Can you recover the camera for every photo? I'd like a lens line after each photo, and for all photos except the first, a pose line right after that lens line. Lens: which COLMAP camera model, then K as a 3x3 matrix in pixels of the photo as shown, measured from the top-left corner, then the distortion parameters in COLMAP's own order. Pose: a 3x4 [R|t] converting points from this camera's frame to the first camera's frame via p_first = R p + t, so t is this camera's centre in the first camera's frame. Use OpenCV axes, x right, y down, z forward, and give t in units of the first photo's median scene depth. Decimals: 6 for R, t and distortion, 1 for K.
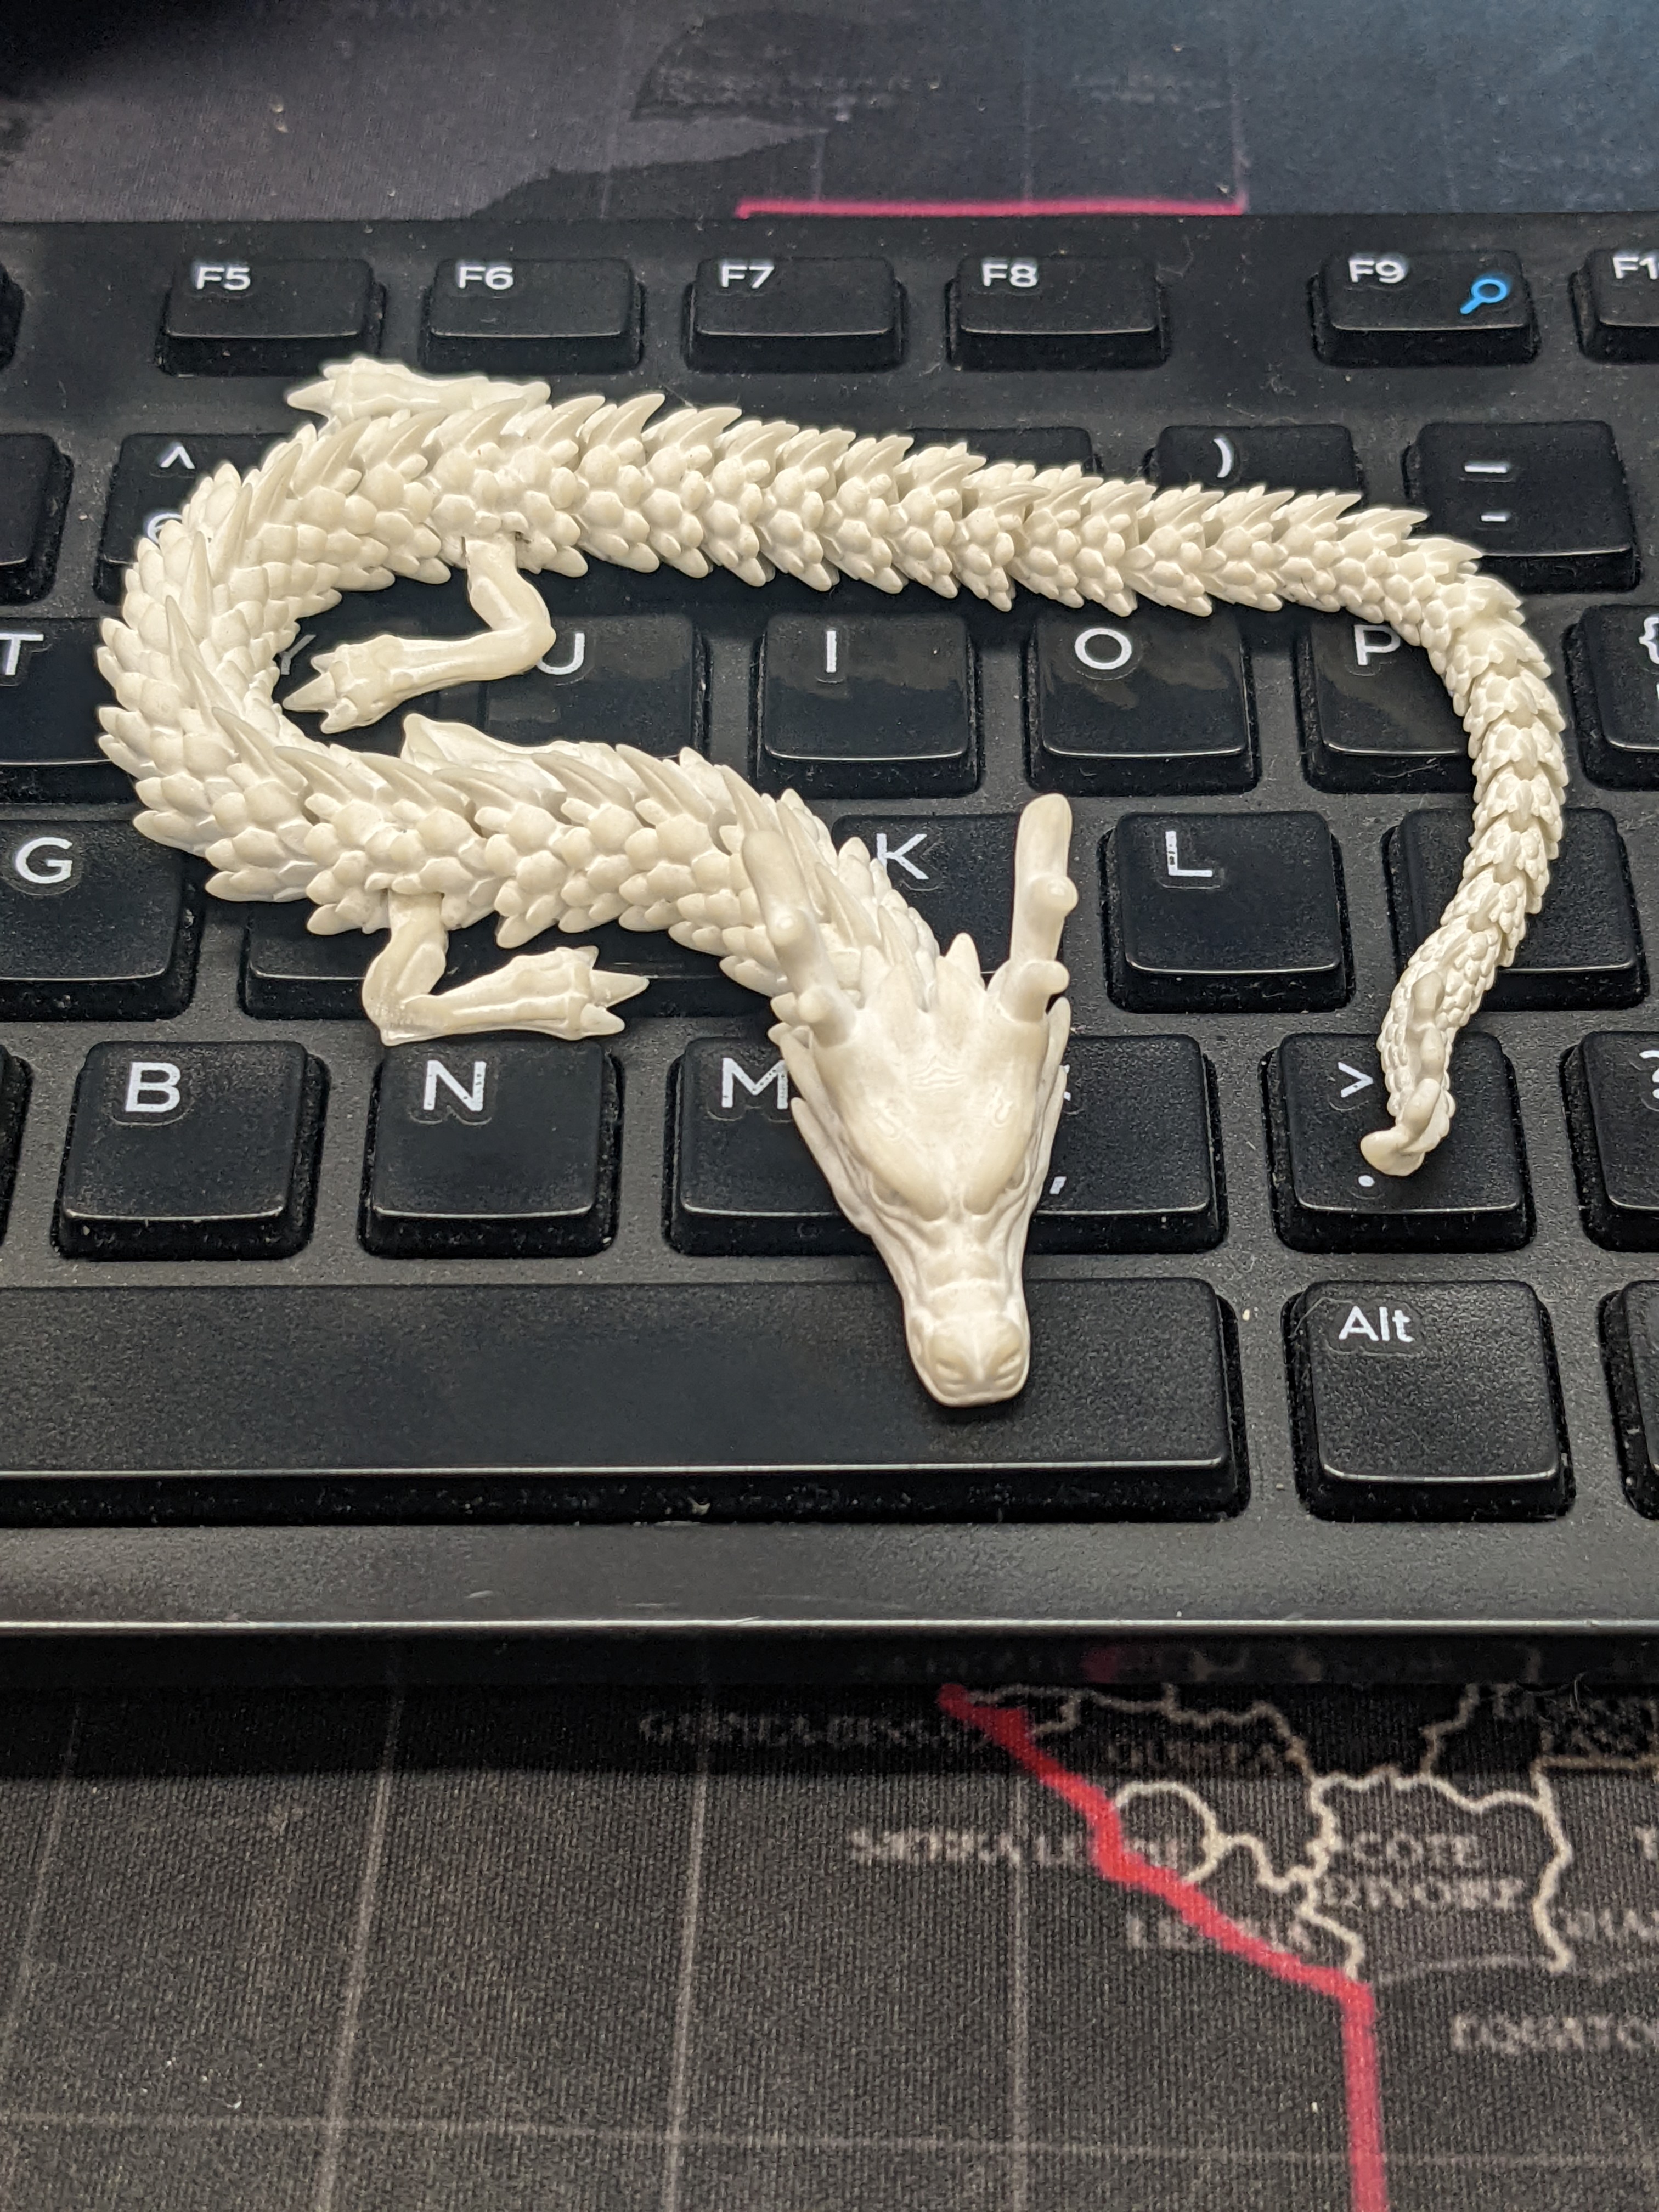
lens RADIAL K [[3808.8, 0, 829.5], [0, 3808.8, 1106.0], [0, 0, 1]] dist [0.005502, 0.020518]
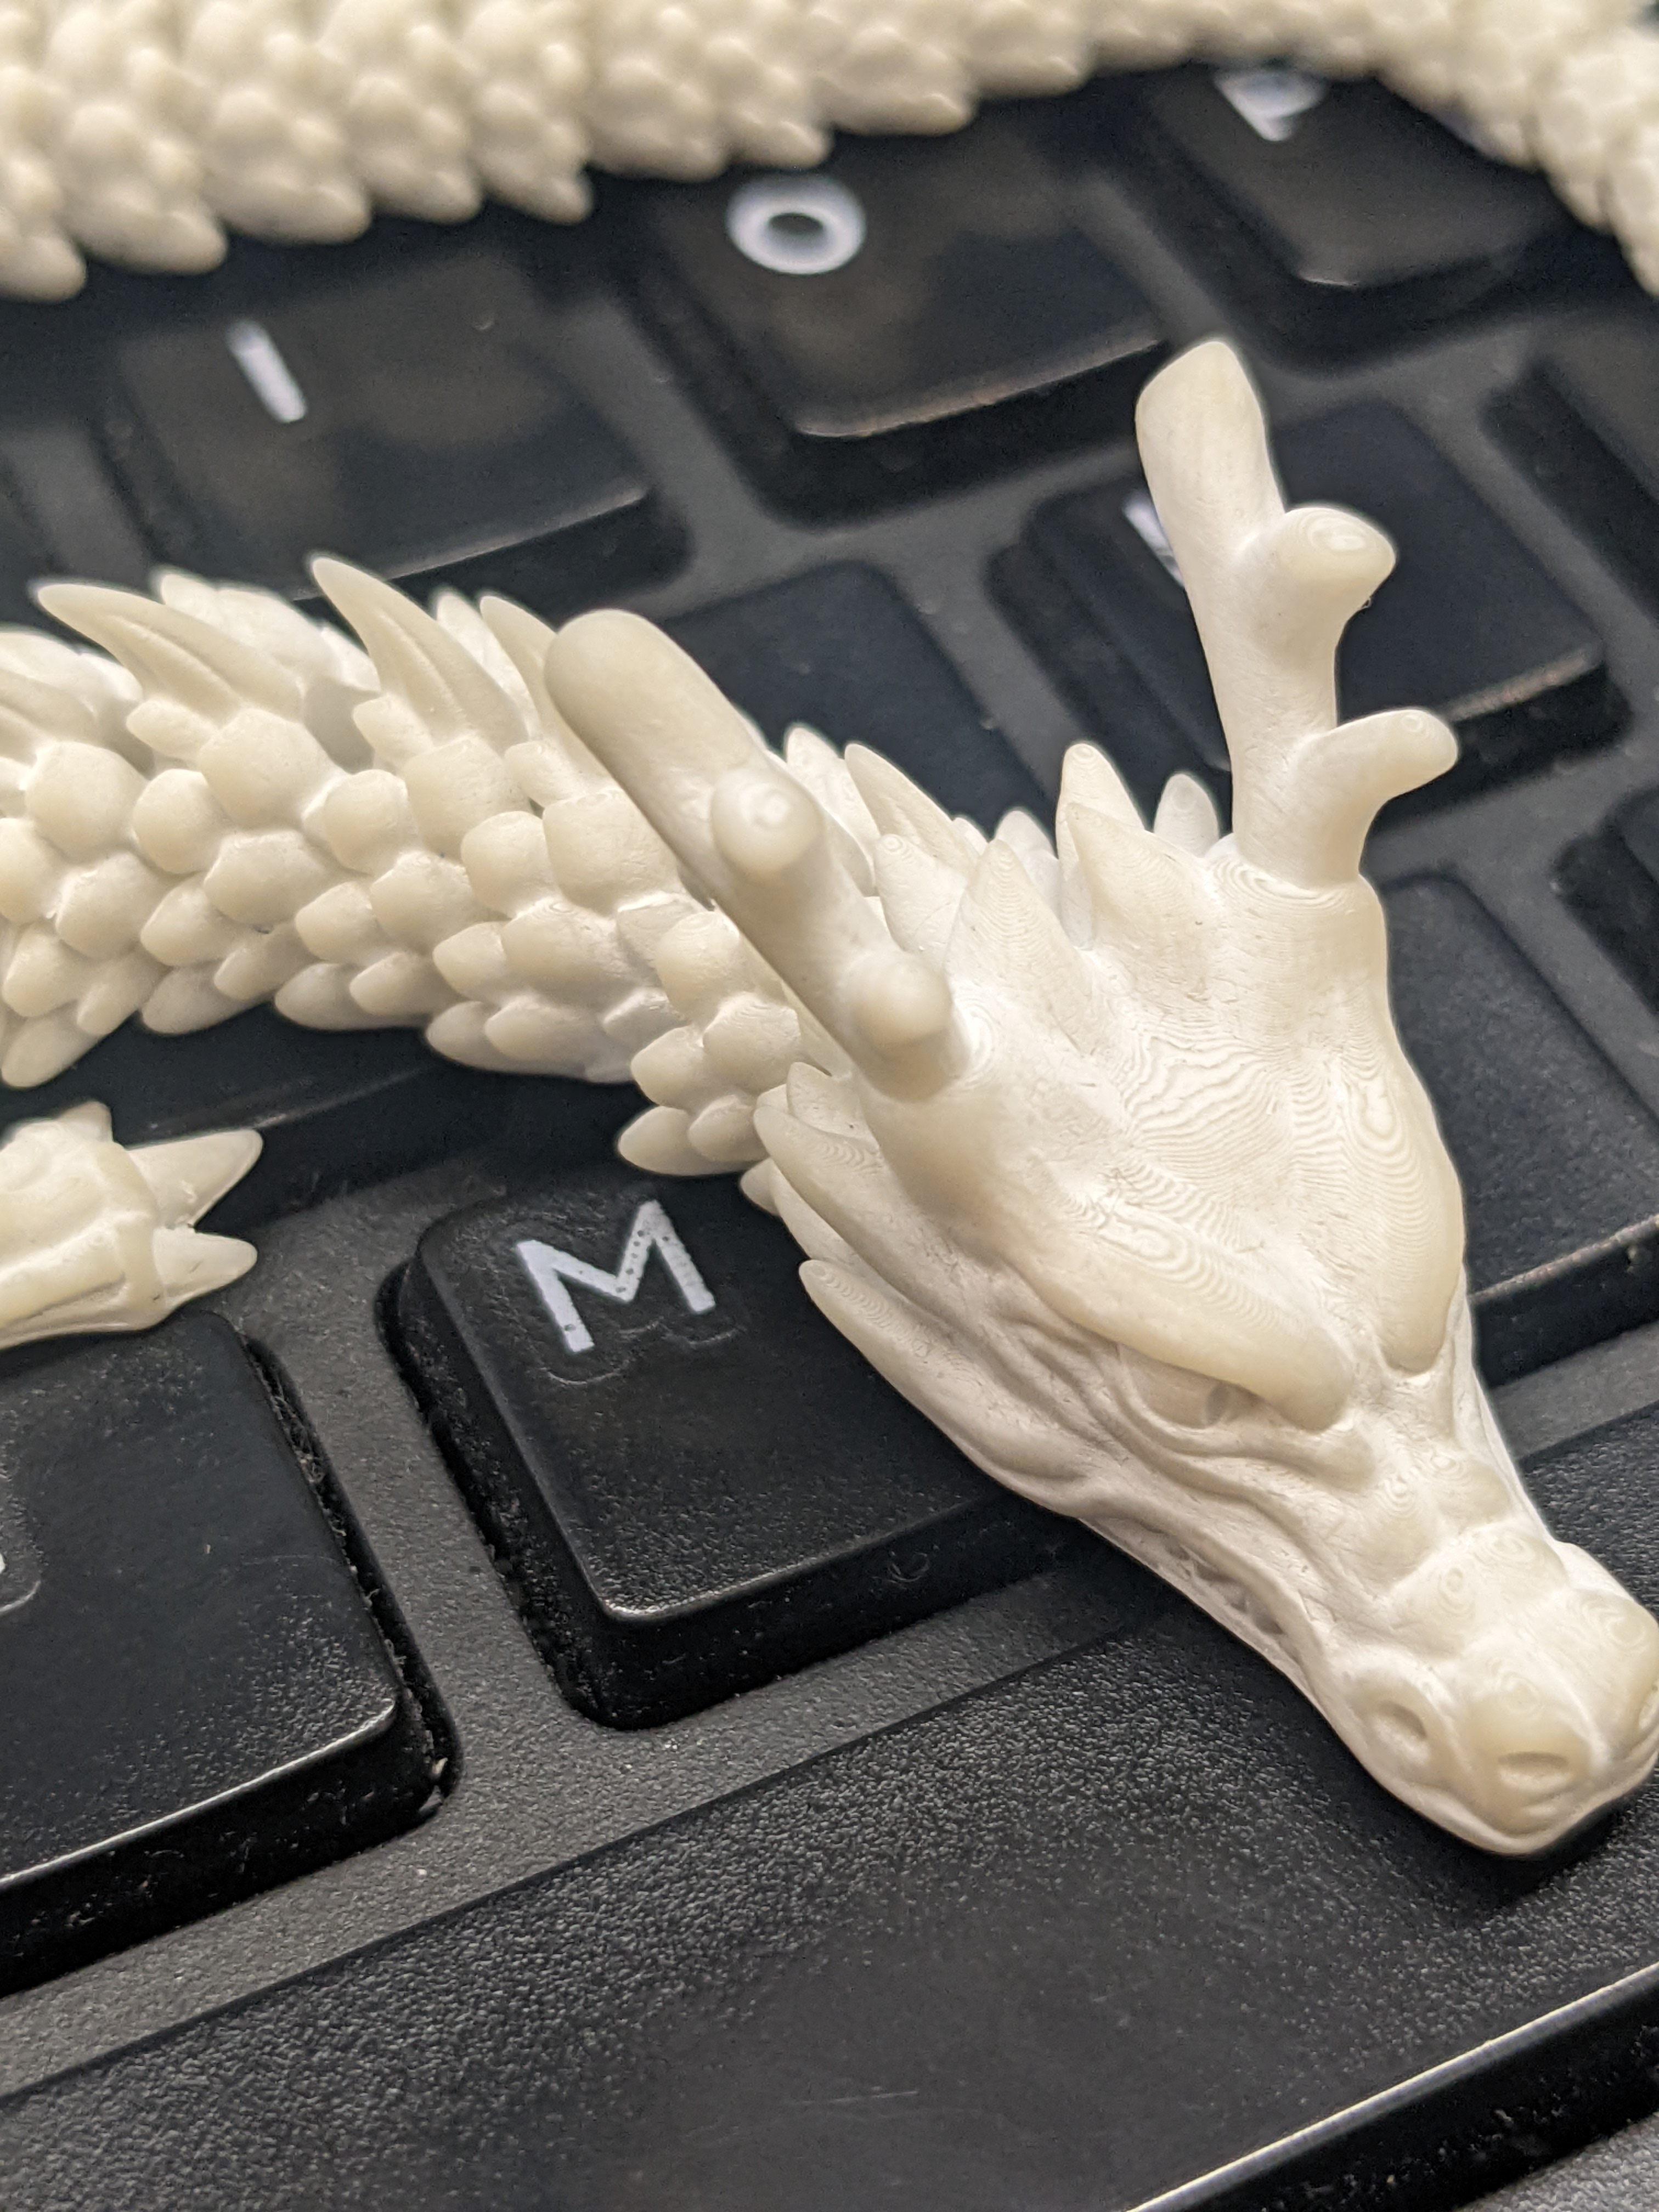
lens RADIAL K [[3808.8, 0, 829.5], [0, 3808.8, 1106.0], [0, 0, 1]] dist [0.005502, 0.020518]
pose [[0.896527, -0.314105, 0.312373, -0.121607], [0.325209, 0.945483, 0.017361, -0.022833], [-0.300797, 0.086022, 0.949801, 0.589495]]
